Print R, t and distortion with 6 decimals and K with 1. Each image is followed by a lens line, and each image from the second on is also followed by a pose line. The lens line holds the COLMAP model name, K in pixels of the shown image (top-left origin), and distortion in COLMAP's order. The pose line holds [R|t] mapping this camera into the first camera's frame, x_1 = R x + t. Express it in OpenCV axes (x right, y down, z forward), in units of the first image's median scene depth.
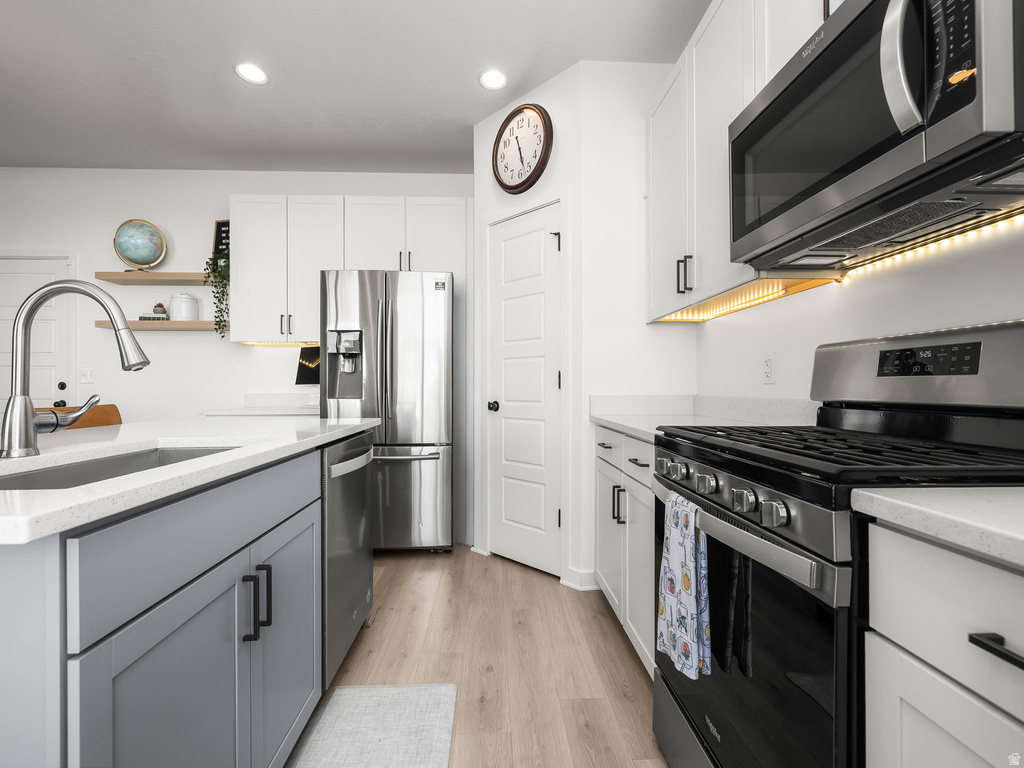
lens RADIAL K [[428.3, 0, 504.2], [0, 428.3, 386.9], [0, 0, 1]] dist [0.001181, -0.000078]
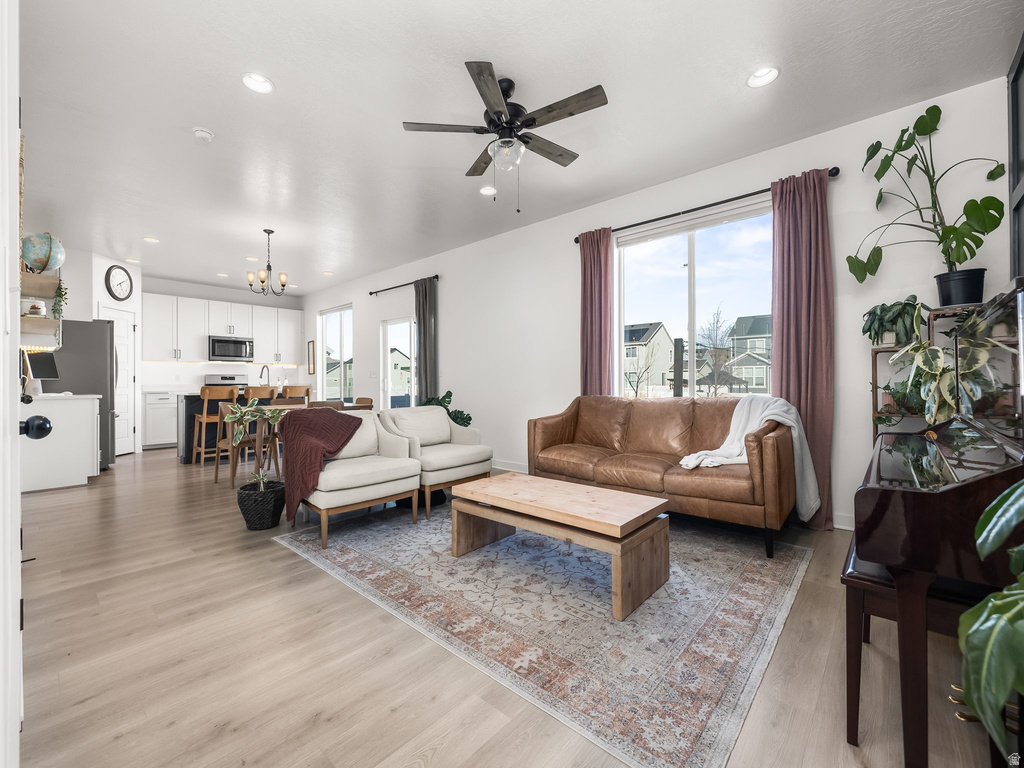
lens RADIAL K [[430.5, 0, 498.9], [0, 430.5, 375.6], [0, 0, 1]] dist [0.000293, 0.000022]
pose [[-0.719478, 0.013171, 0.694390, -3.078336], [0.005421, 0.999896, -0.013348, 0.009220], [-0.694494, -0.005840, -0.719475, 1.223190]]
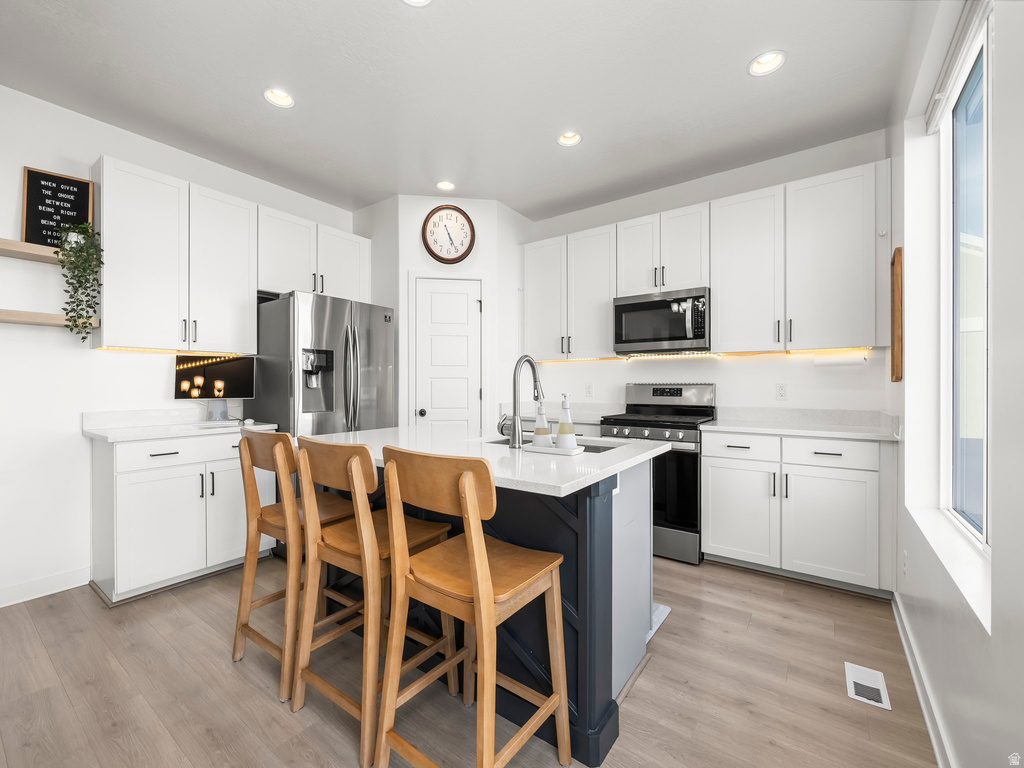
lens RADIAL K [[428.3, 0, 504.2], [0, 428.3, 386.9], [0, 0, 1]] dist [0.001181, -0.000078]
pose [[0.630447, -0.000423, 0.776232, -0.937858], [0.000149, 1.000000, 0.000424, -0.038710], [-0.776232, -0.000151, 0.630447, -0.055025]]
